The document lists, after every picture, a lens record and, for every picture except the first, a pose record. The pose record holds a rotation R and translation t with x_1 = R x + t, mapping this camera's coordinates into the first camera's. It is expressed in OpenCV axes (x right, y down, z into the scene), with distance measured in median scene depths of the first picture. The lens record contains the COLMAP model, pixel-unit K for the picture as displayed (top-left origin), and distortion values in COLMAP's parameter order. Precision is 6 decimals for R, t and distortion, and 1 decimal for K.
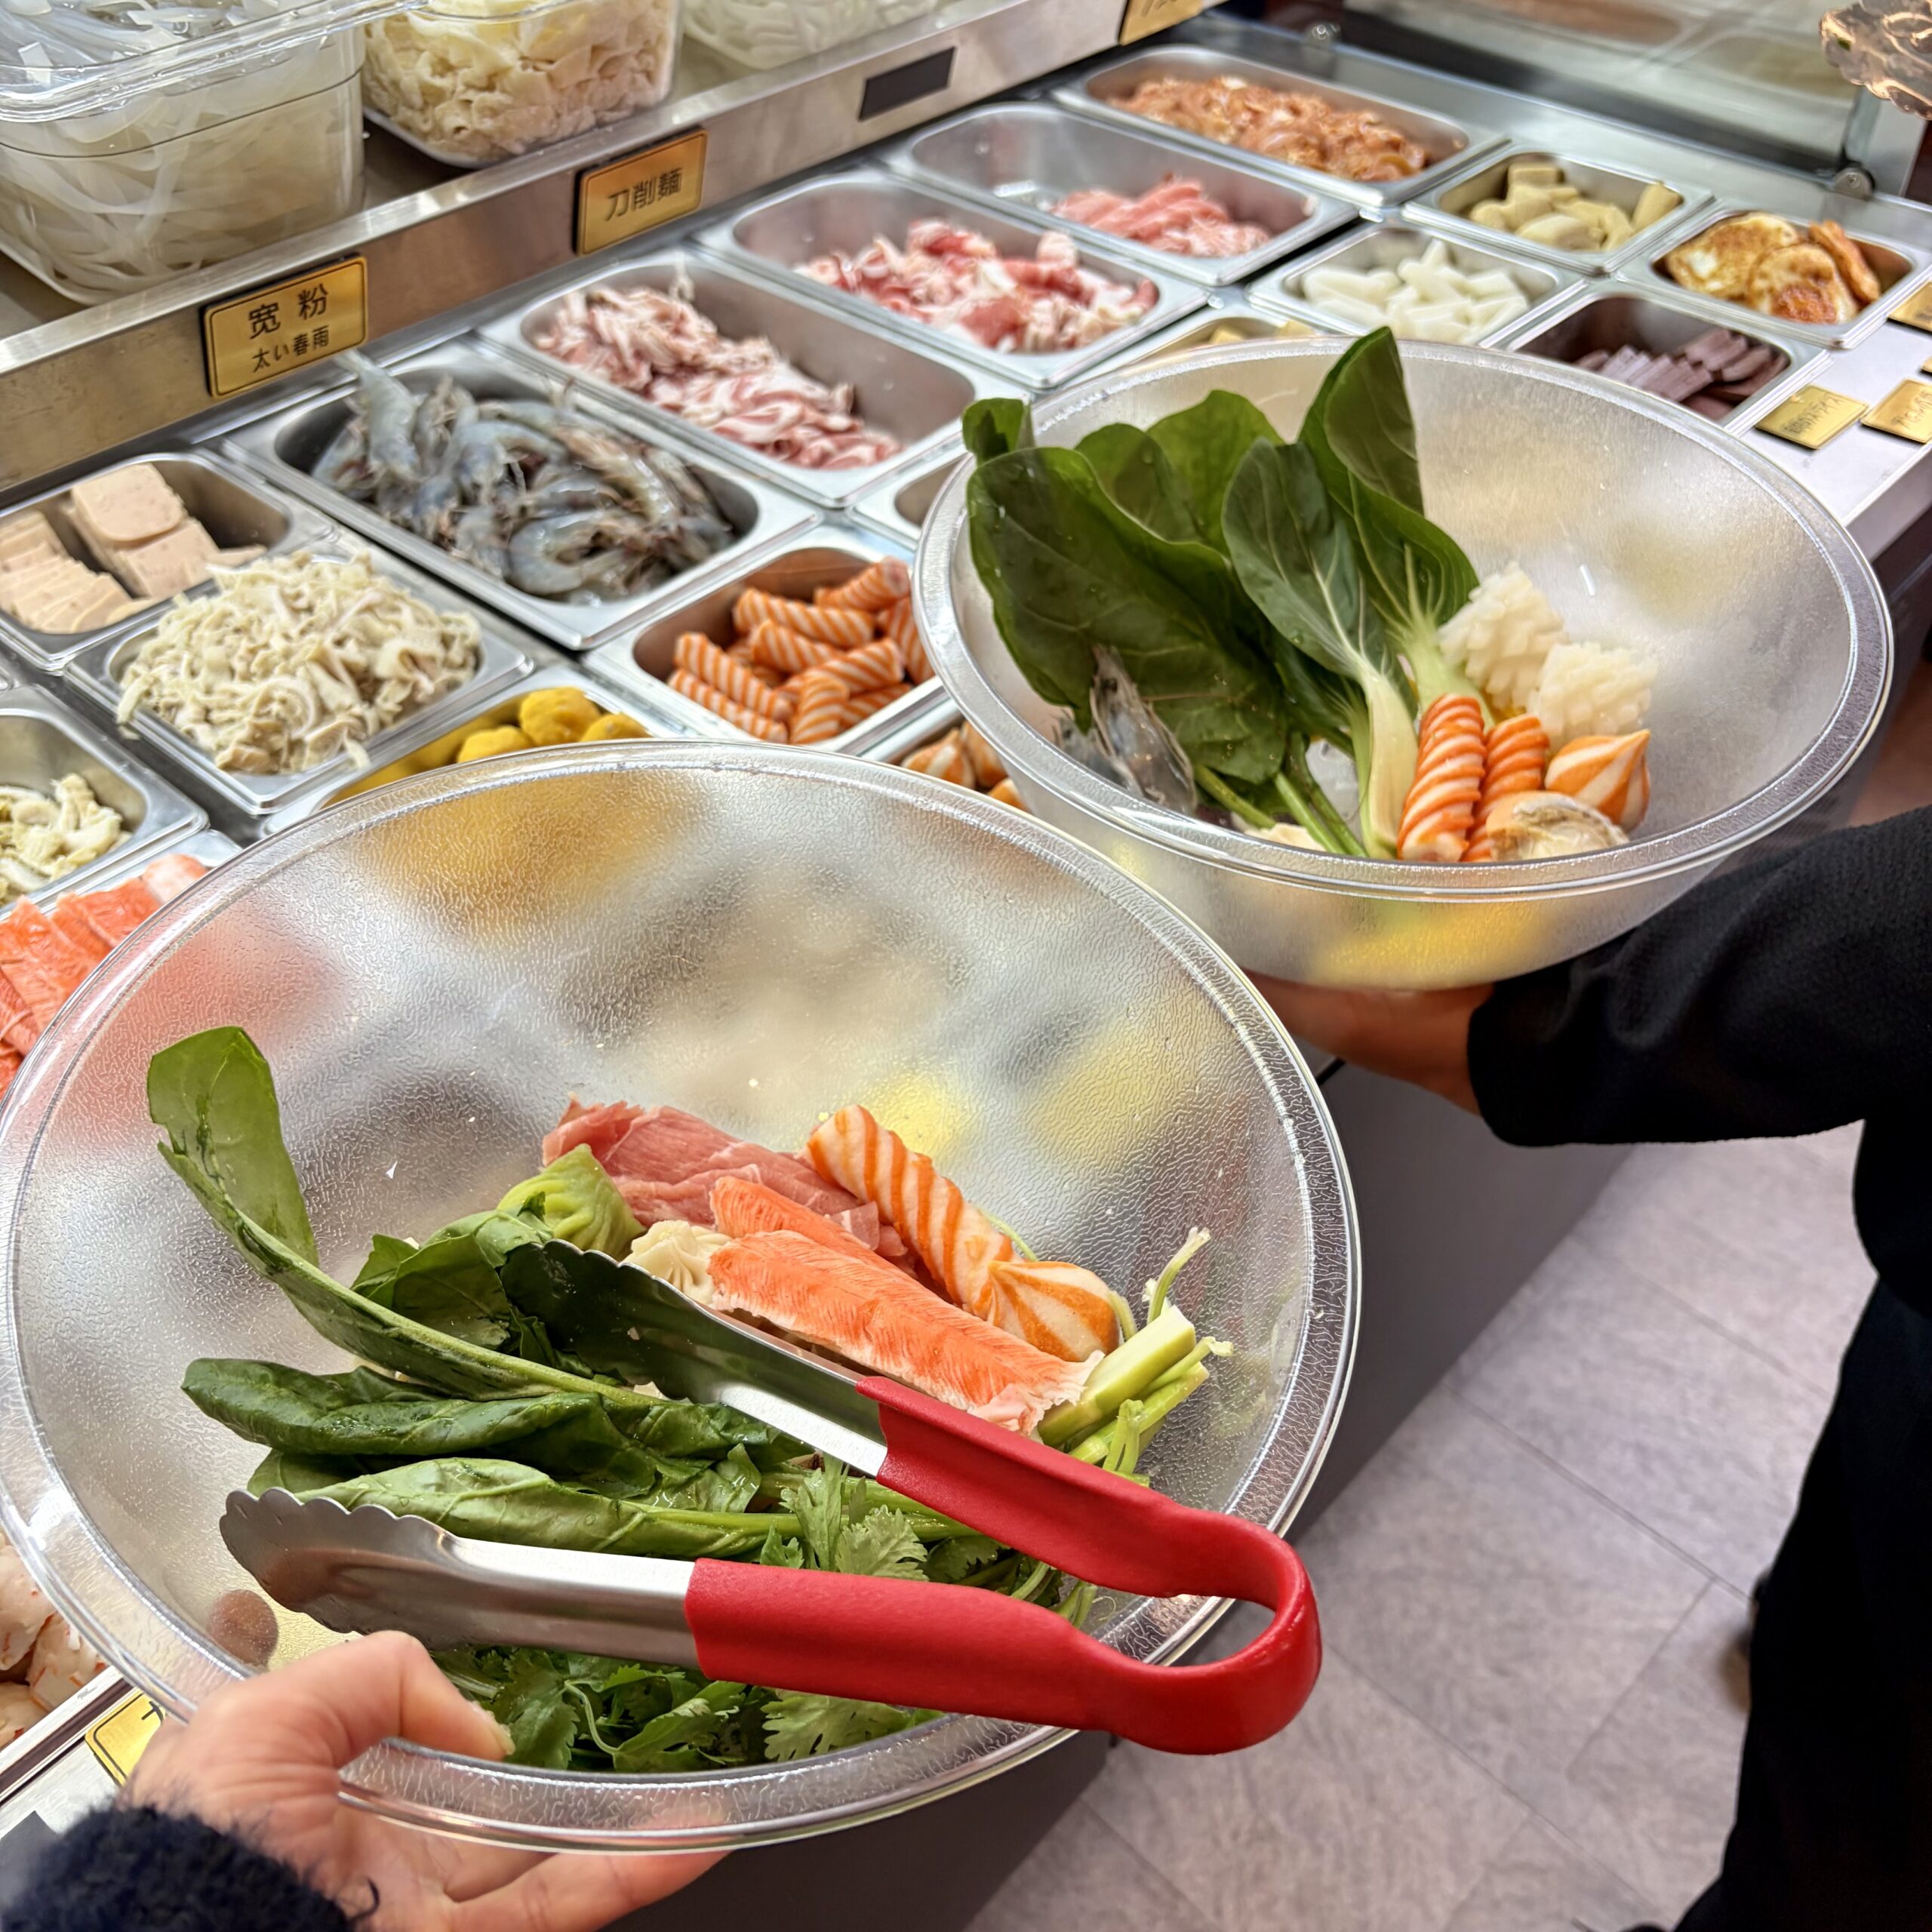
lens RADIAL K [[1967.7, 0, 917.0], [0, 1967.7, 967.0], [0, 0, 1]] dist [0.005815, 0.016763]
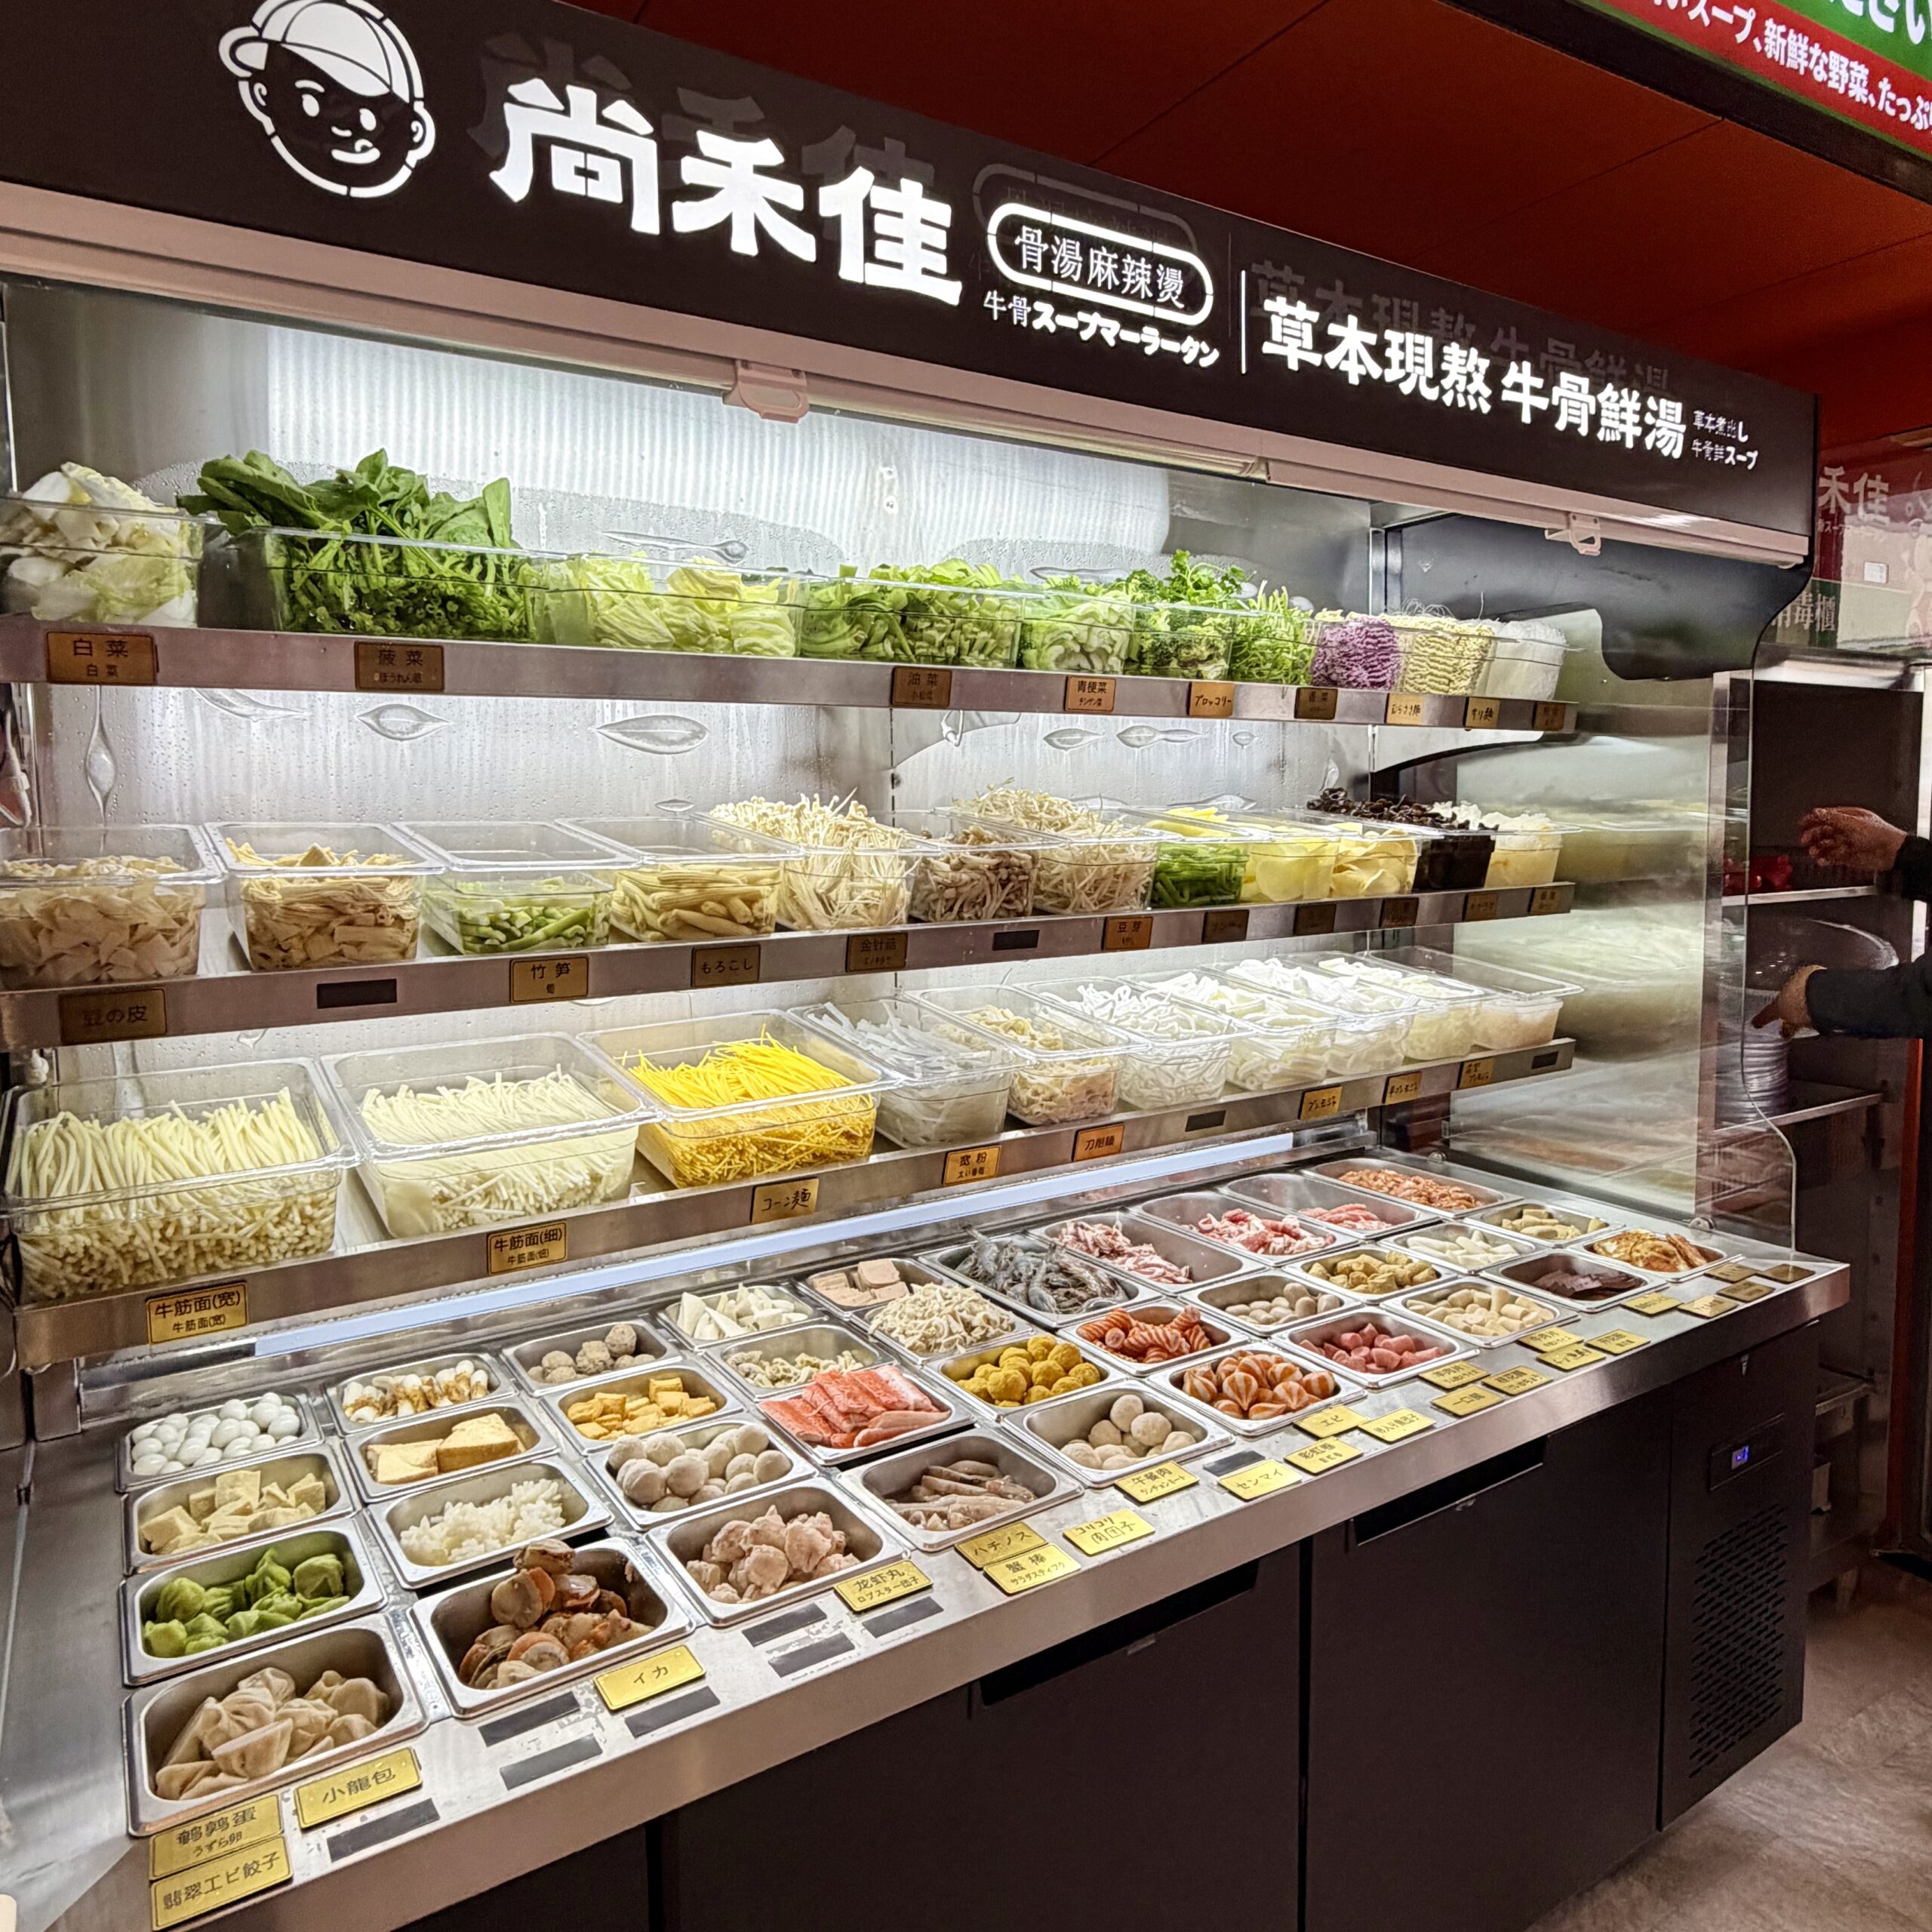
lens RADIAL K [[1330.7, 0, 966.0], [0, 1330.7, 966.0], [0, 0, 1]] dist [-0.000516, -0.000407]
pose [[0.968290, 0.013102, -0.249487, 0.091699], [-0.158888, 0.802937, -0.574498, 0.330190], [0.192795, 0.595921, 0.779557, -0.411070]]
